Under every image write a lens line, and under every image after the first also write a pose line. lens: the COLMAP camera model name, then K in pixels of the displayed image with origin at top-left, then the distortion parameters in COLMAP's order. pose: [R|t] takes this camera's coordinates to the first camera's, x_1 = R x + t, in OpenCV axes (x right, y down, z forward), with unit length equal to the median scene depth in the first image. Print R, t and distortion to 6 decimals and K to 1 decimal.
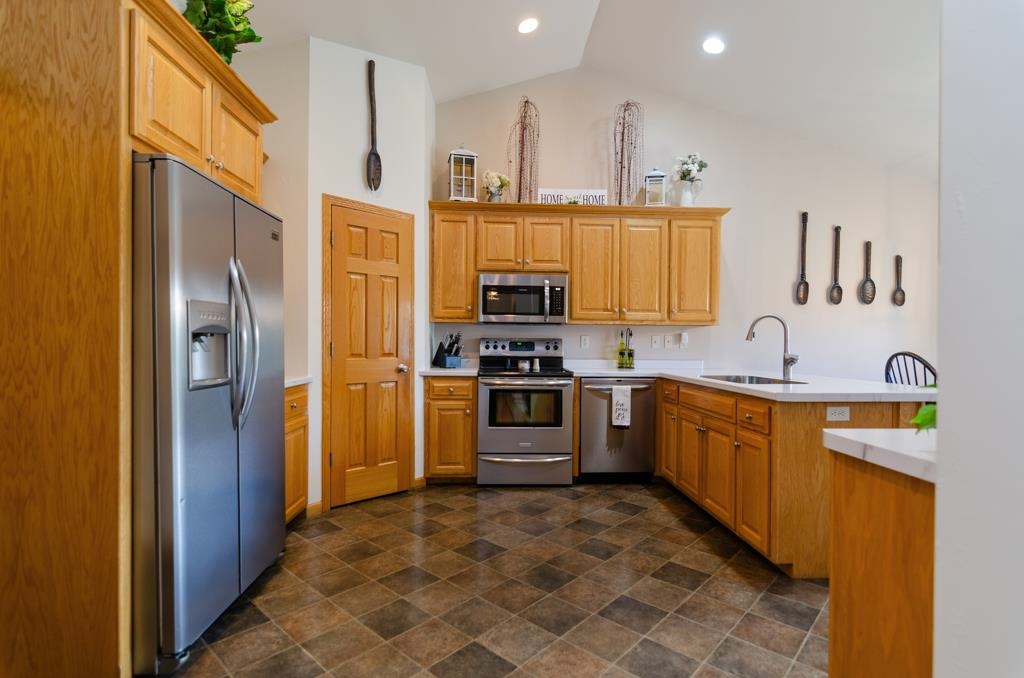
lens RADIAL K [[498.6, 0, 517.8], [0, 498.6, 346.0], [0, 0, 1]] dist [-0.000115, -0.000597]
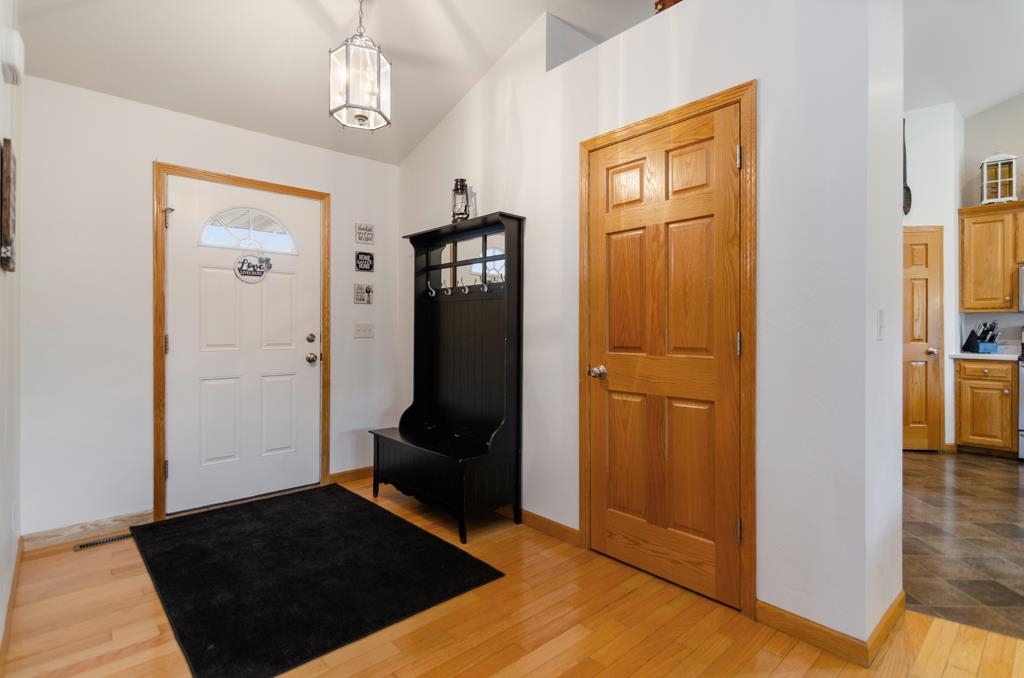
lens RADIAL K [[498.7, 0, 512.3], [0, 498.7, 329.1], [0, 0, 1]] dist [-0.001007, -0.000137]
pose [[0.630634, -0.007345, -0.776046, 0.065908], [-0.002346, 0.999933, -0.011371, 0.005593], [0.776077, 0.008992, 0.630574, -0.535586]]
